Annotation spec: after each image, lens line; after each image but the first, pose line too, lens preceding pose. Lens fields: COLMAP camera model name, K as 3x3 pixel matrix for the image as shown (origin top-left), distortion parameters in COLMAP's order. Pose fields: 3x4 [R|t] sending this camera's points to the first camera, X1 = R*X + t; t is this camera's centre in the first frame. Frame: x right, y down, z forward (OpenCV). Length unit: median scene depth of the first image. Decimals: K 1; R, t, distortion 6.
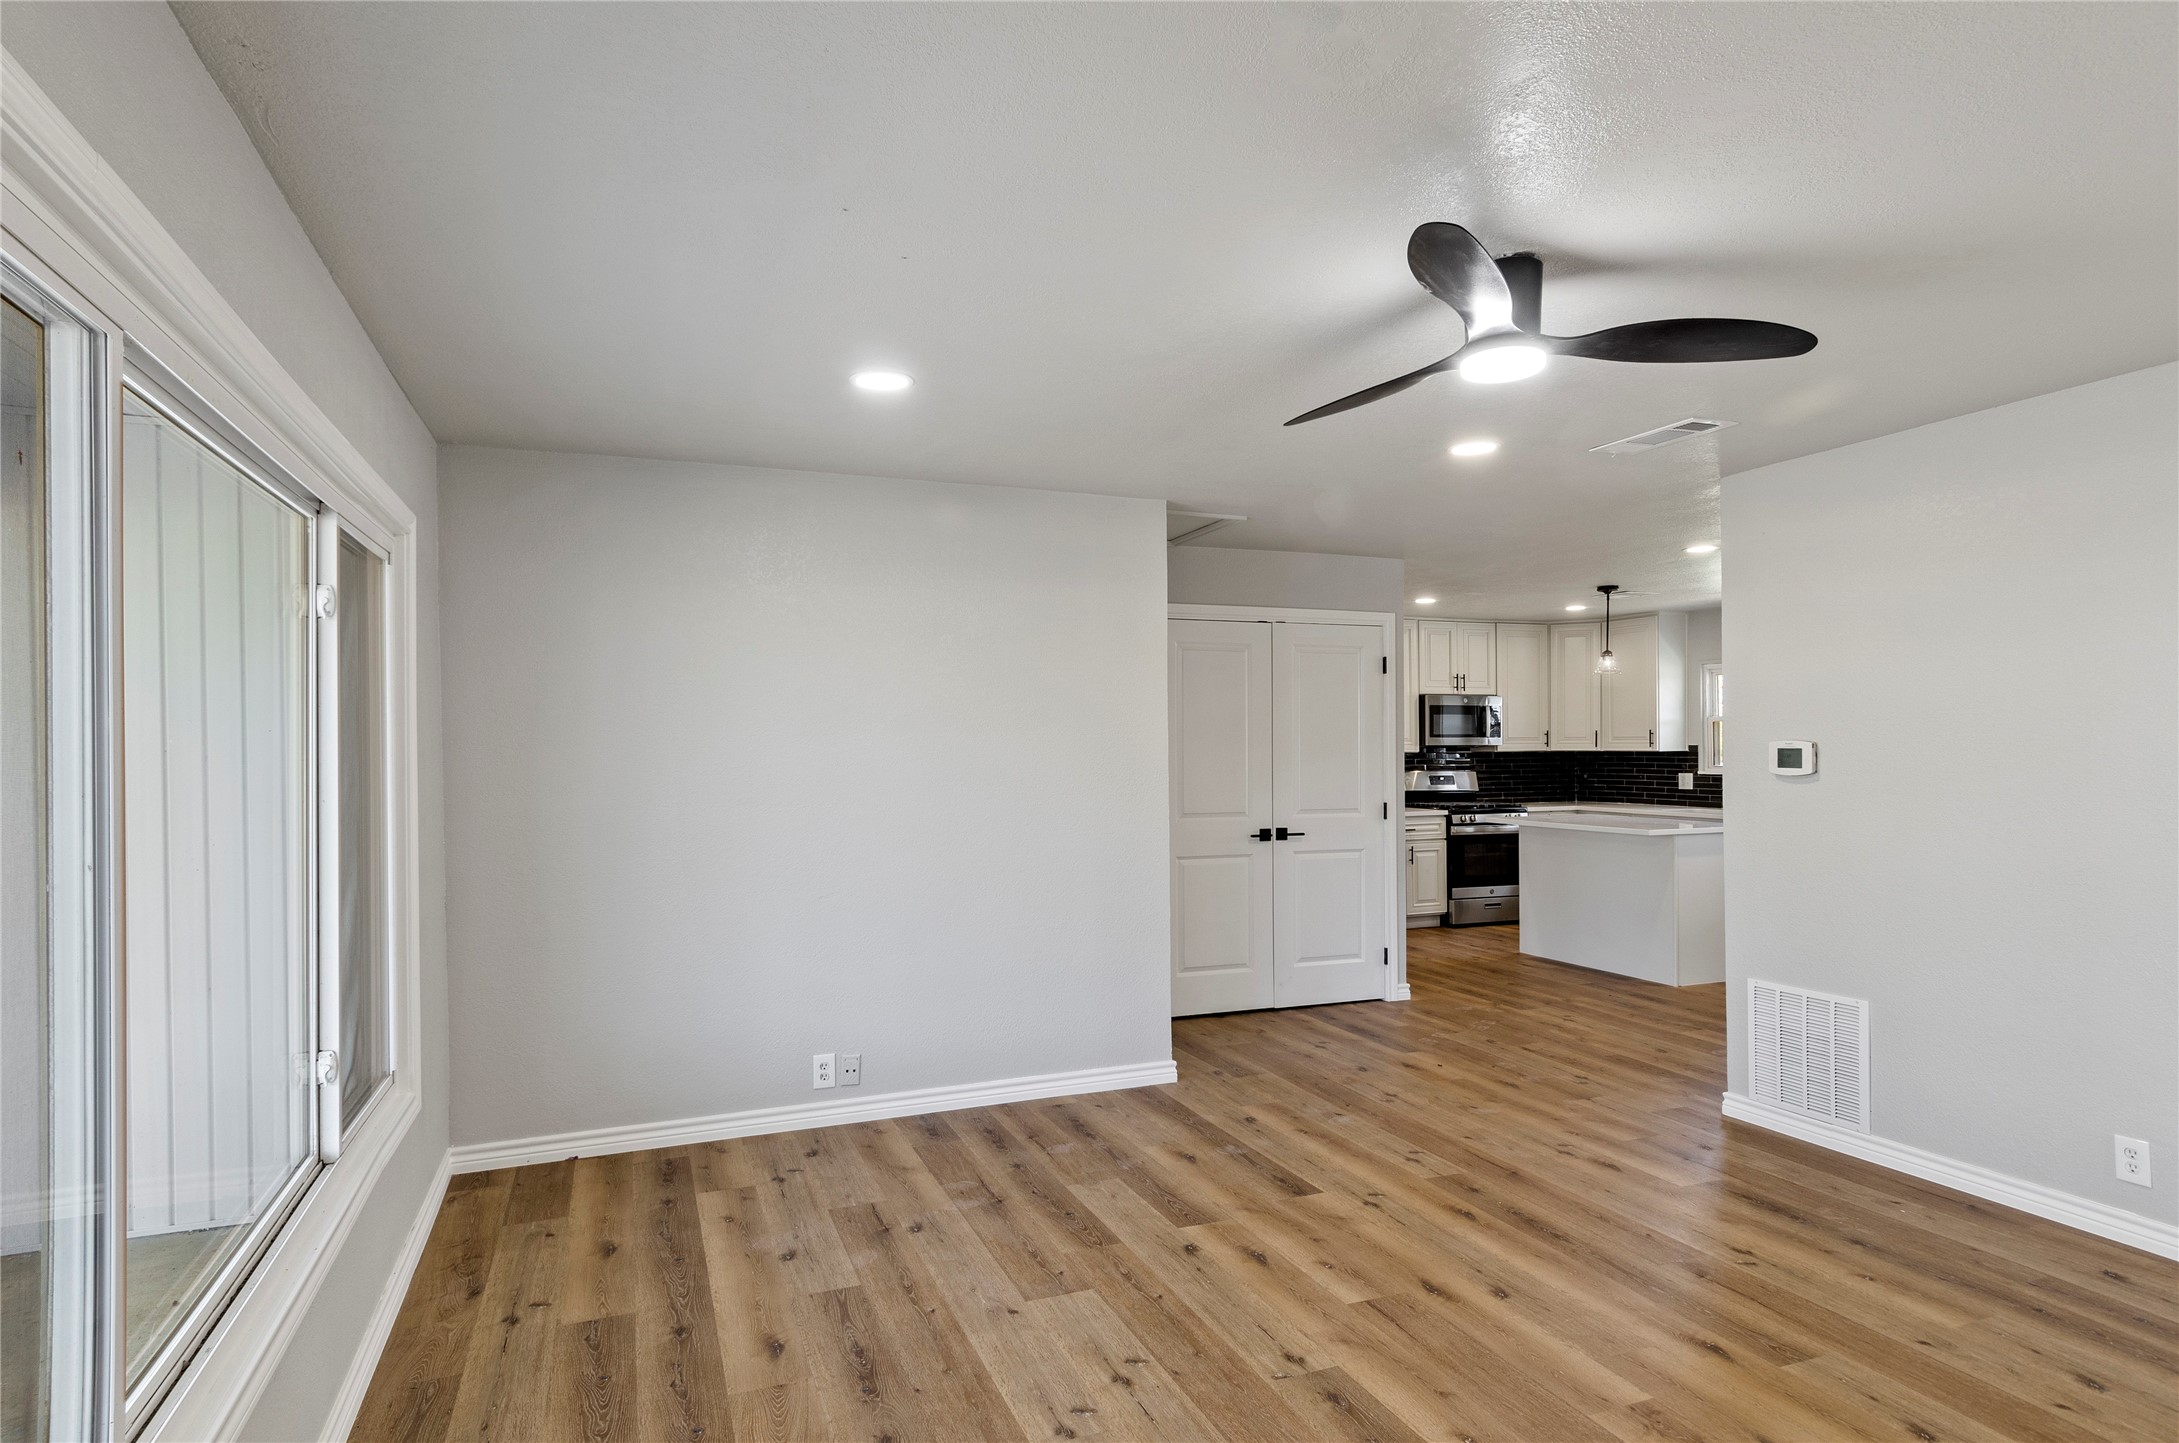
lens RADIAL K [[1161.9, 0, 1081.4], [0, 1161.9, 734.0], [0, 0, 1]] dist [0.002578, -0.000768]
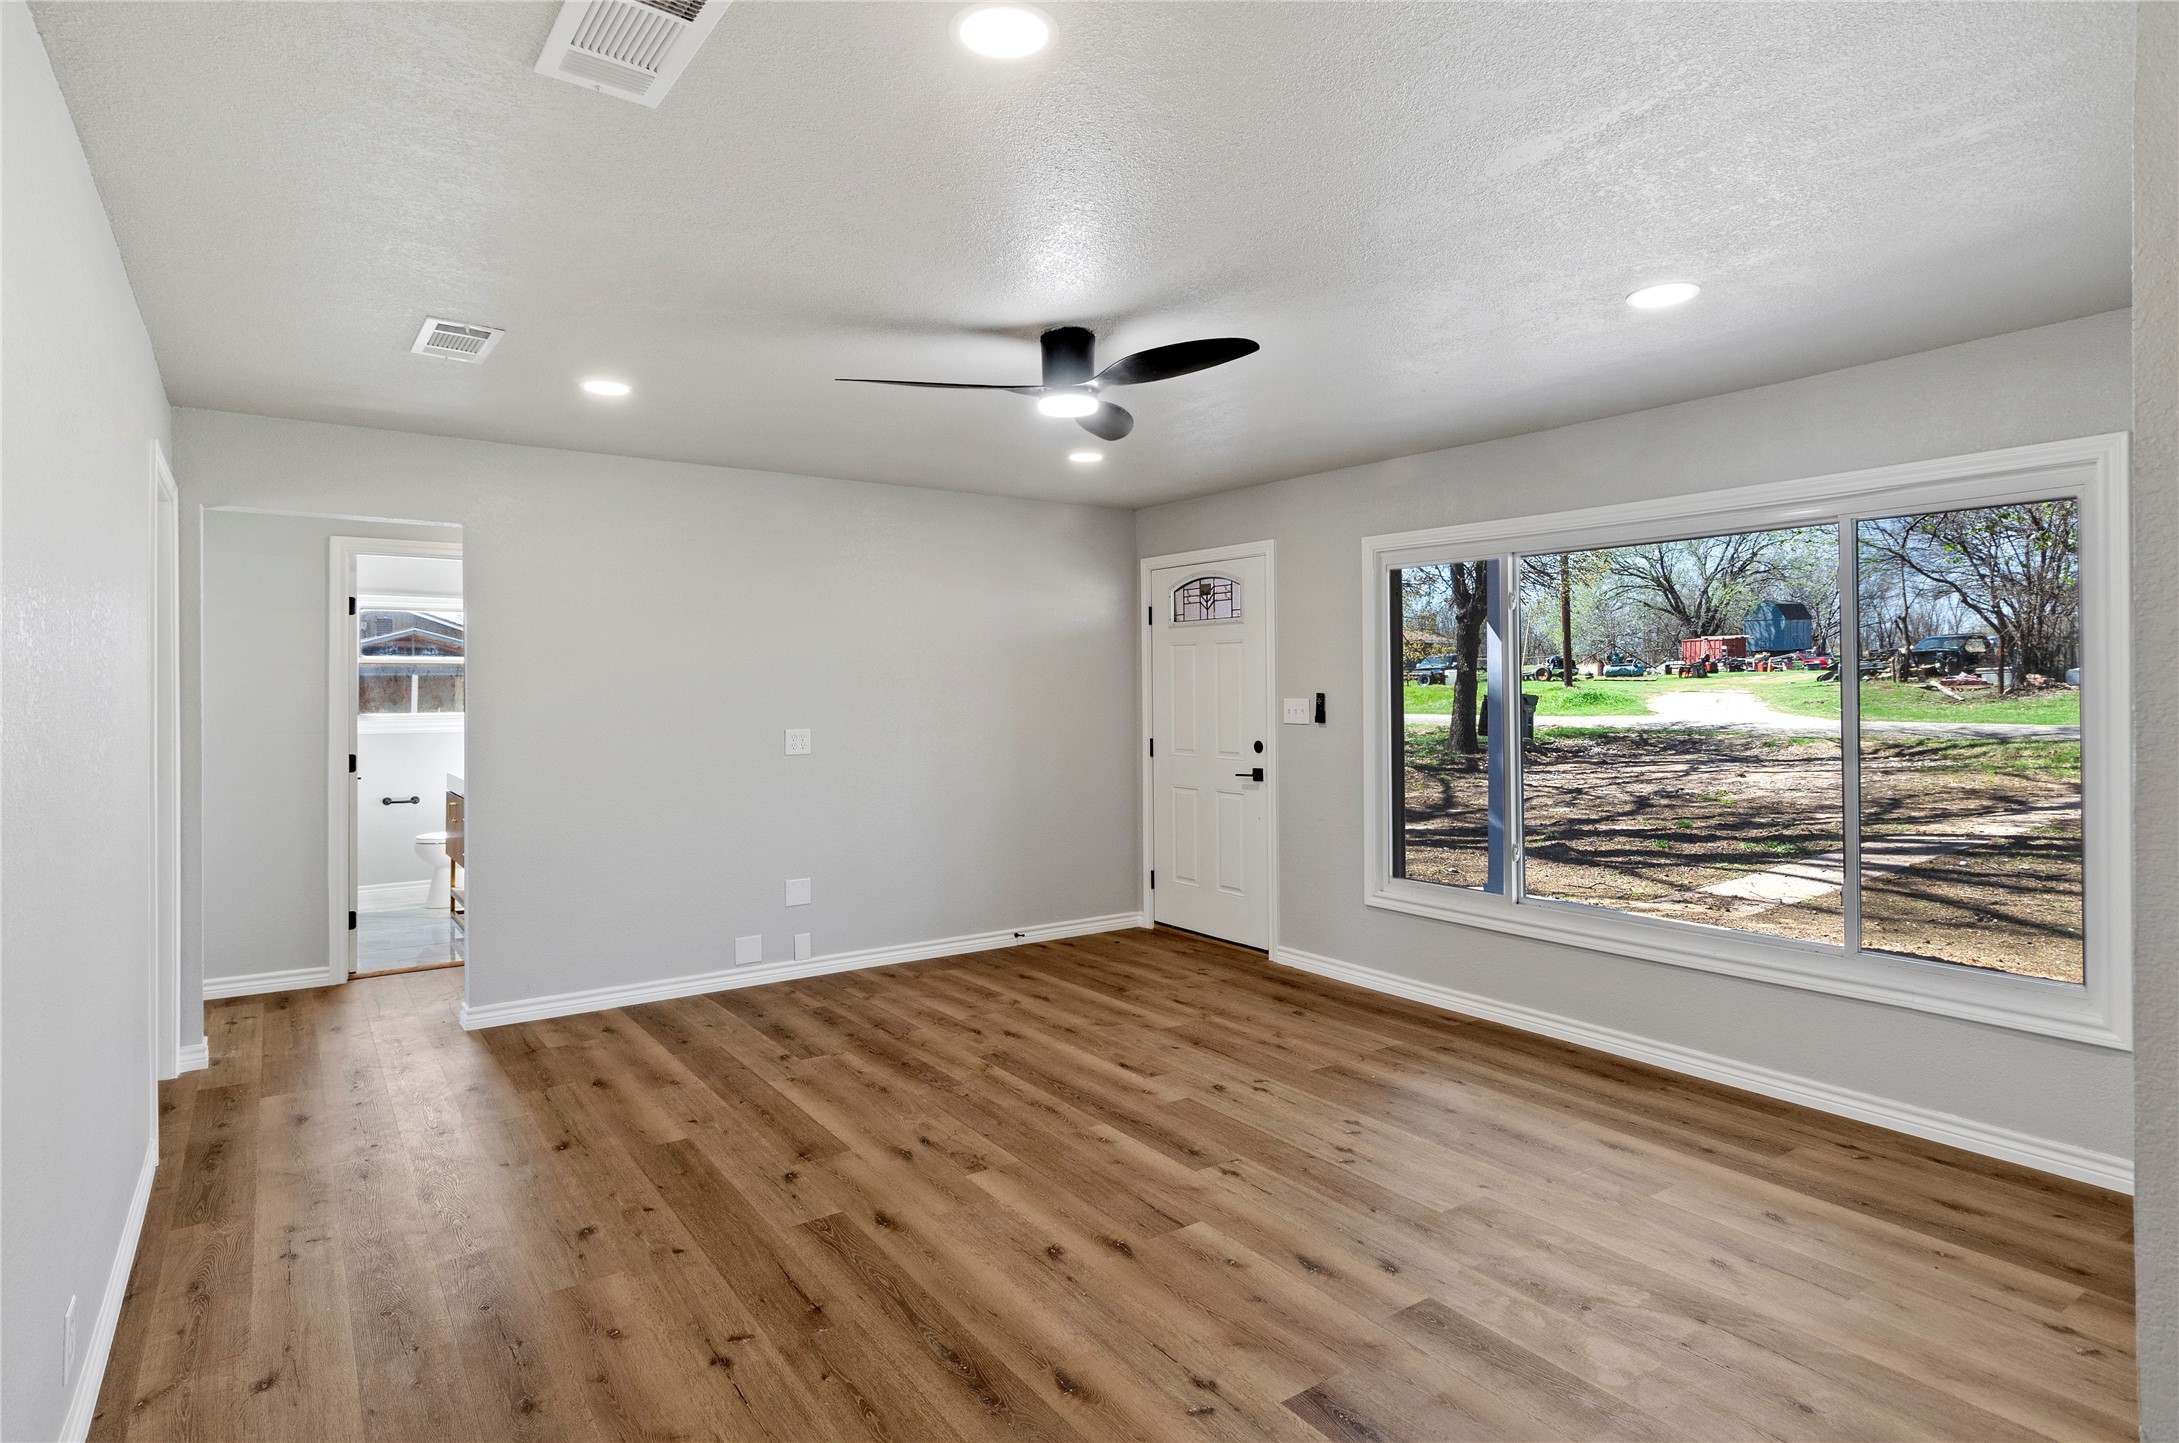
lens RADIAL K [[1161.9, 0, 1083.2], [0, 1161.9, 705.6], [0, 0, 1]] dist [0.002578, -0.000768]
pose [[-0.971414, 0.014569, -0.236945, 0.574226], [0.012319, 0.999864, 0.010973, 0.017297], [0.237073, 0.007741, -0.971461, 1.993898]]
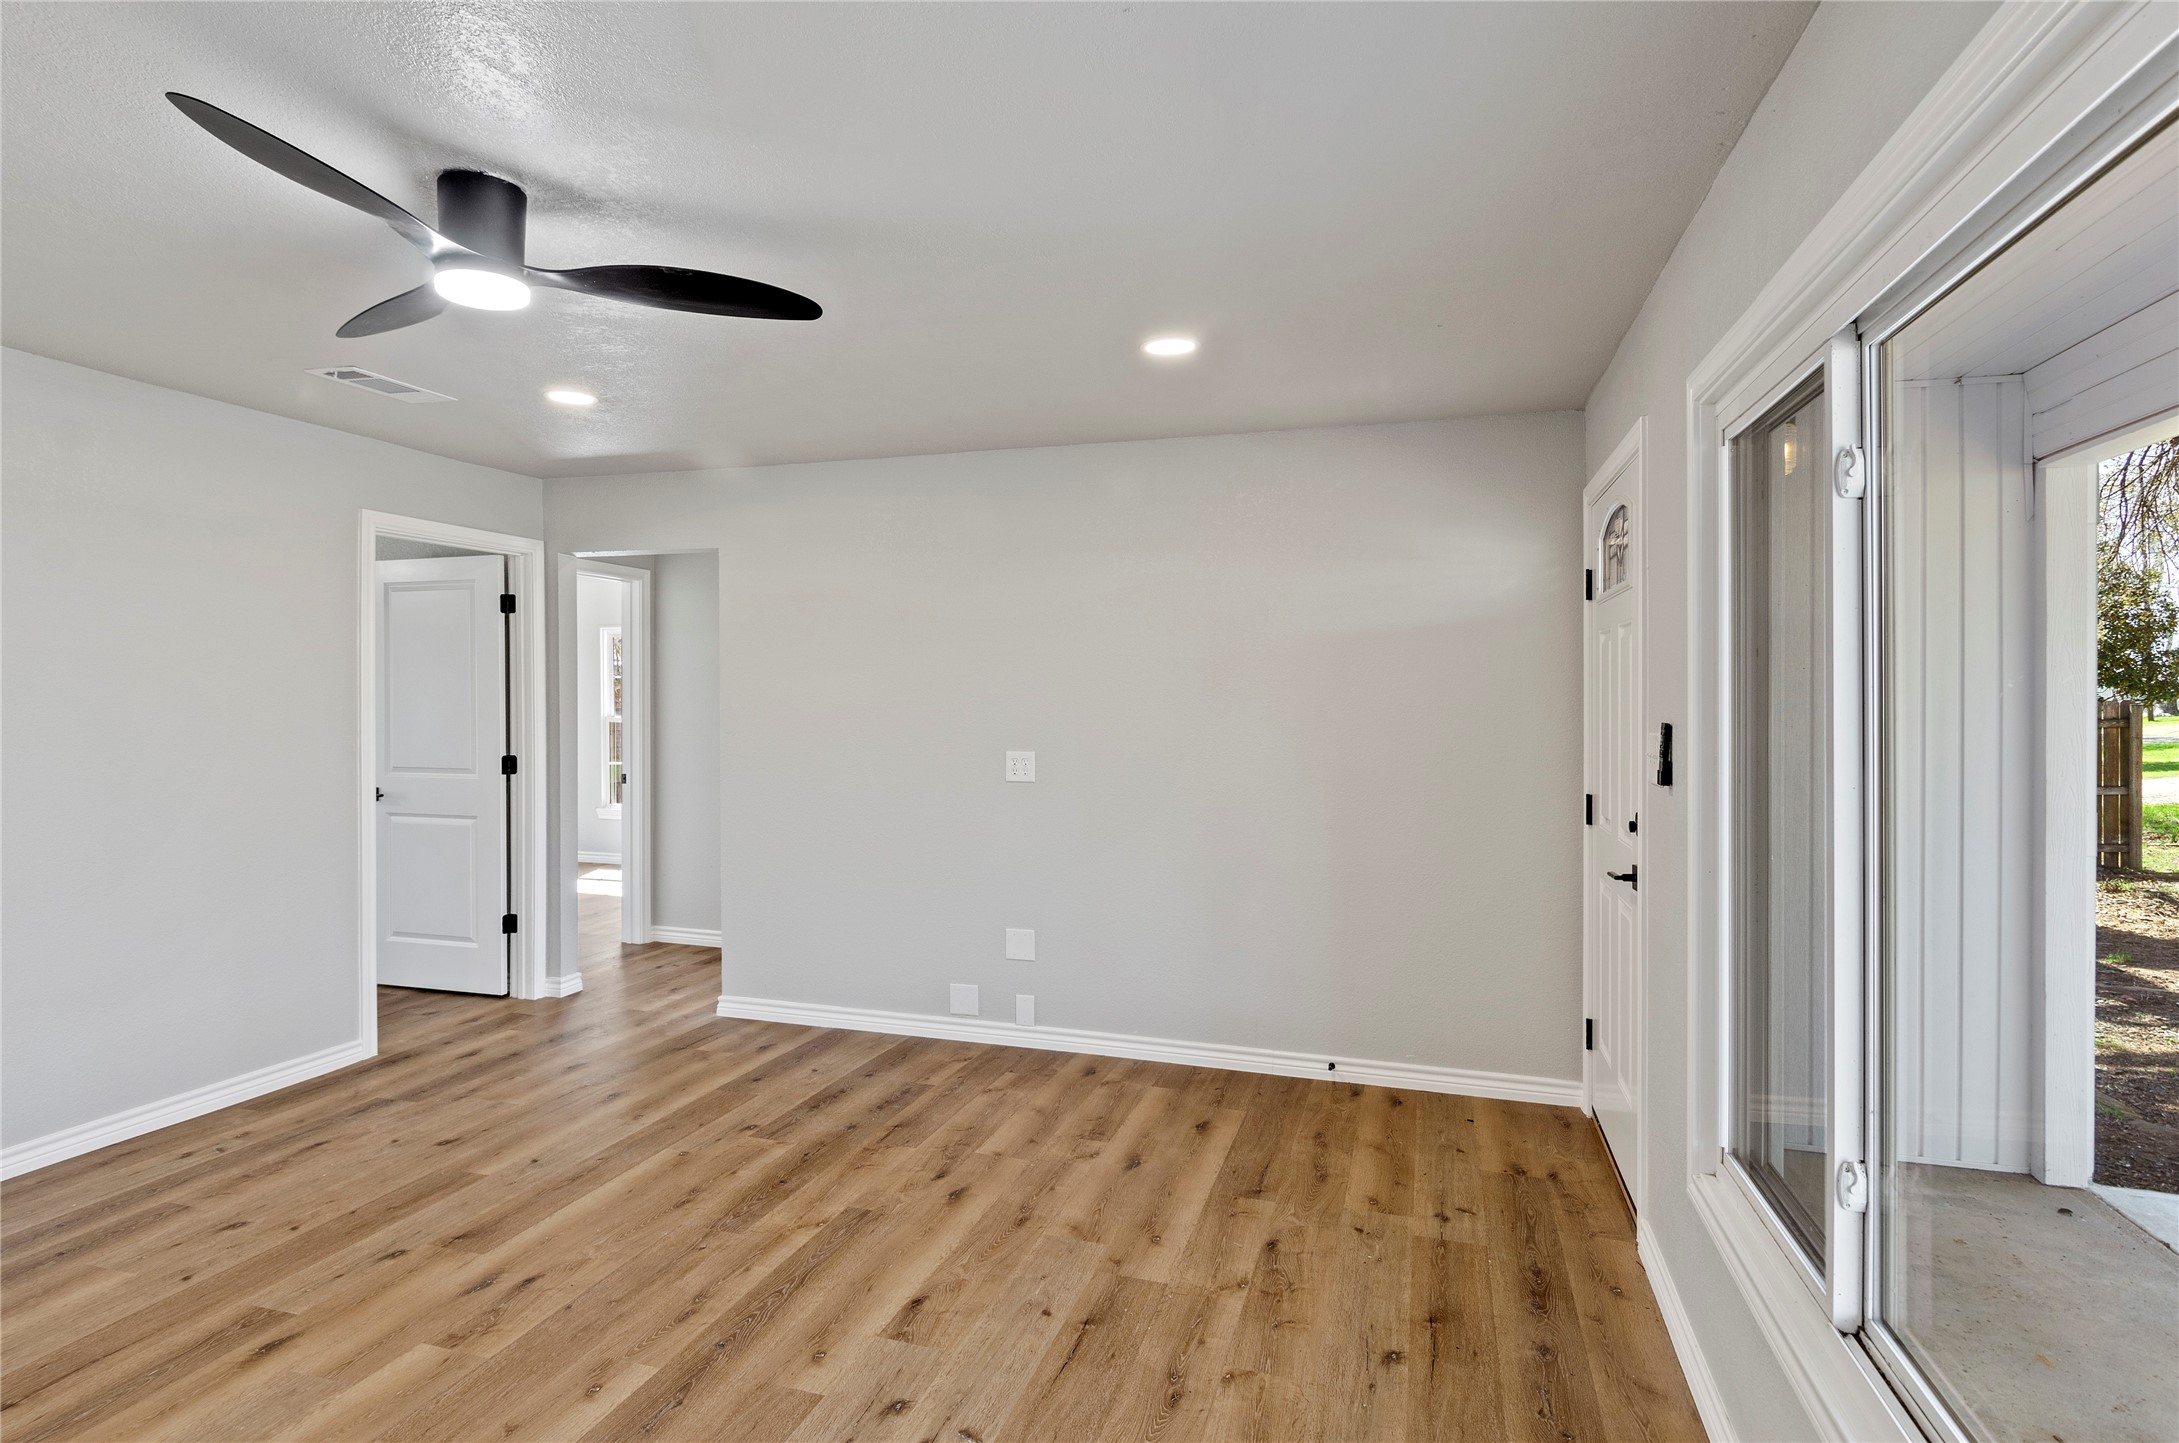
lens RADIAL K [[1161.9, 0, 1046.4], [0, 1161.9, 702.3], [0, 0, 1]] dist [0.002578, -0.000768]
pose [[-0.767850, 0.001258, 0.640628, -0.494180], [-0.003968, 0.999970, -0.006721, 0.015074], [-0.640617, -0.007703, -0.767822, 1.232265]]
